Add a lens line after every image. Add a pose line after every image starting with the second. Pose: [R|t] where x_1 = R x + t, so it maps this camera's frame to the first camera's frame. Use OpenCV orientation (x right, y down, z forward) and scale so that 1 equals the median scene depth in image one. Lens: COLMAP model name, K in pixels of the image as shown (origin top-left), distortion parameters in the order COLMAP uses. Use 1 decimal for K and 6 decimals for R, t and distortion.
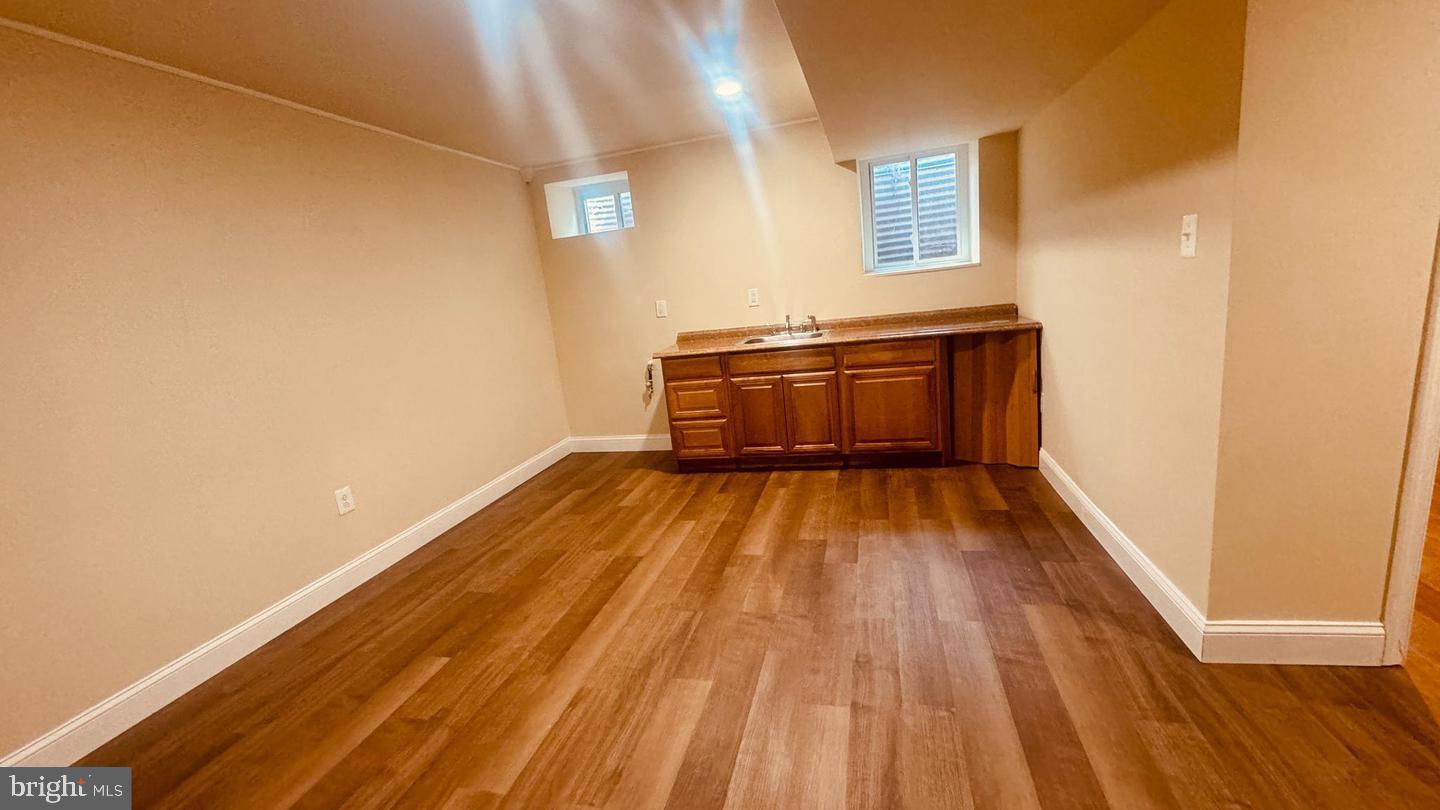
lens RADIAL K [[569.7, 0, 720.0], [0, 569.7, 405.0], [0, 0, 1]] dist [-0.003103, 0.000136]
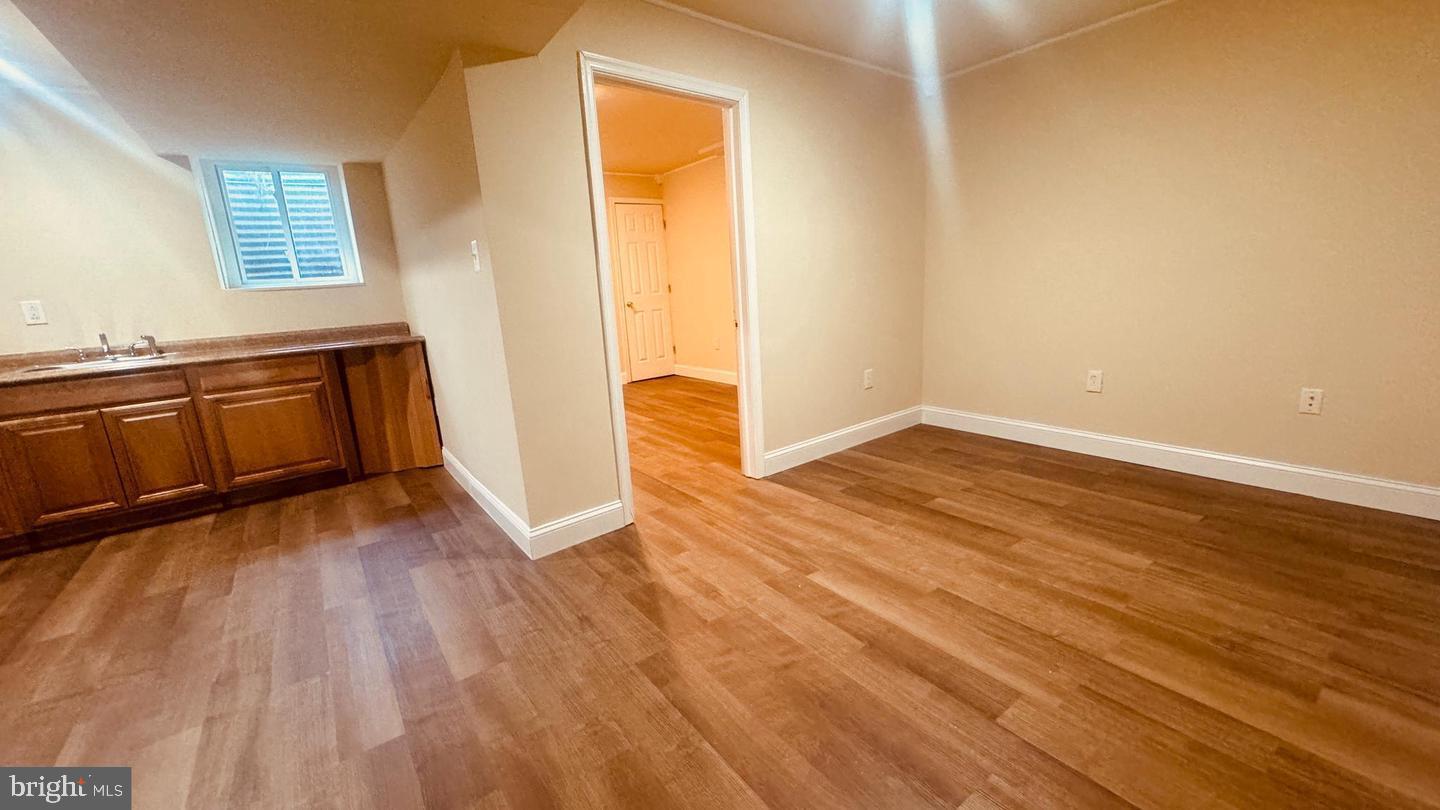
lens RADIAL K [[569.7, 0, 720.0], [0, 569.7, 405.0], [0, 0, 1]] dist [-0.003103, 0.000136]
pose [[0.629759, -0.099805, 0.770352, 0.049623], [0.151377, 0.988467, 0.004314, 0.070580], [-0.761898, 0.113897, 0.637604, -0.144087]]
